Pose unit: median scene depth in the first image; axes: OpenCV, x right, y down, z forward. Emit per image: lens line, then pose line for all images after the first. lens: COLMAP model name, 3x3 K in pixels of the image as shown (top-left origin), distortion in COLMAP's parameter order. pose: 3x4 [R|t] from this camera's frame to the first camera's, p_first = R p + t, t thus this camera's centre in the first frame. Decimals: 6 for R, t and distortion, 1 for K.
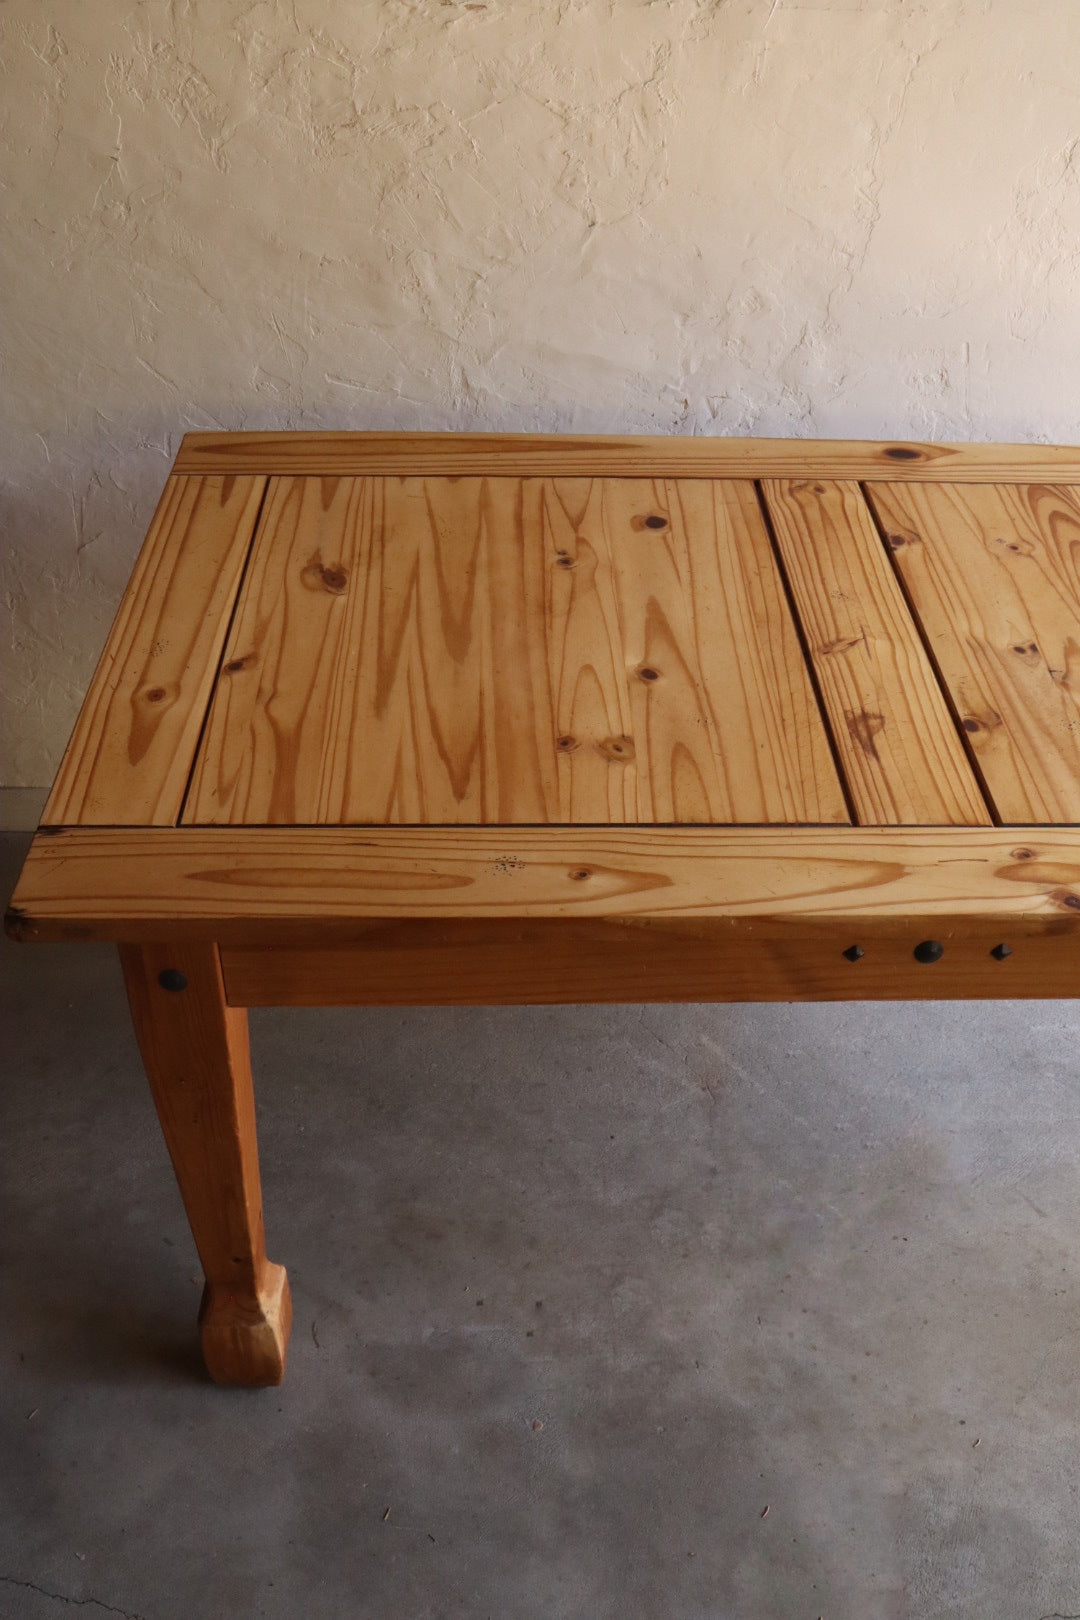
lens RADIAL K [[1568.2, 0, 551.3], [0, 1568.2, 804.5], [0, 0, 1]] dist [-0.070820, 0.000000]
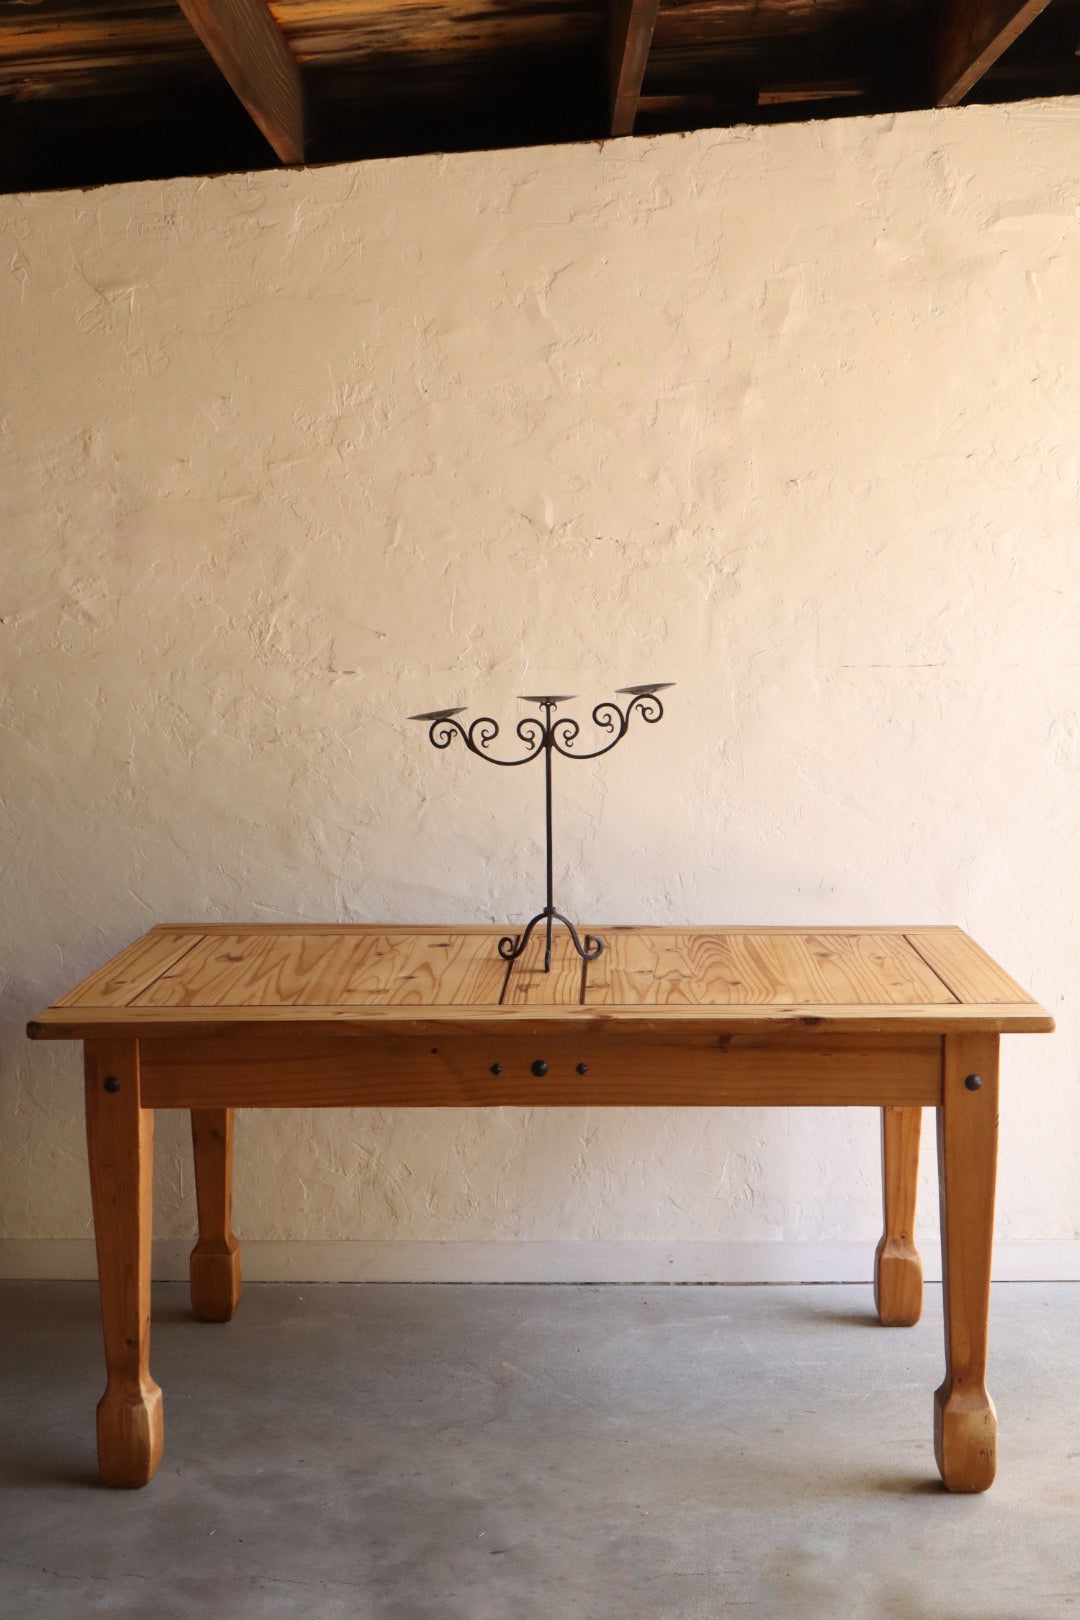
lens RADIAL K [[2129.7, 0, 541.3], [0, 2129.7, 823.1], [0, 0, 1]] dist [0.014328, 0.000000]
pose [[0.998036, -0.022030, -0.058634, 0.284550], [-0.011450, 0.856163, -0.516579, 0.799728], [0.061580, 0.516236, 0.854229, -0.869446]]
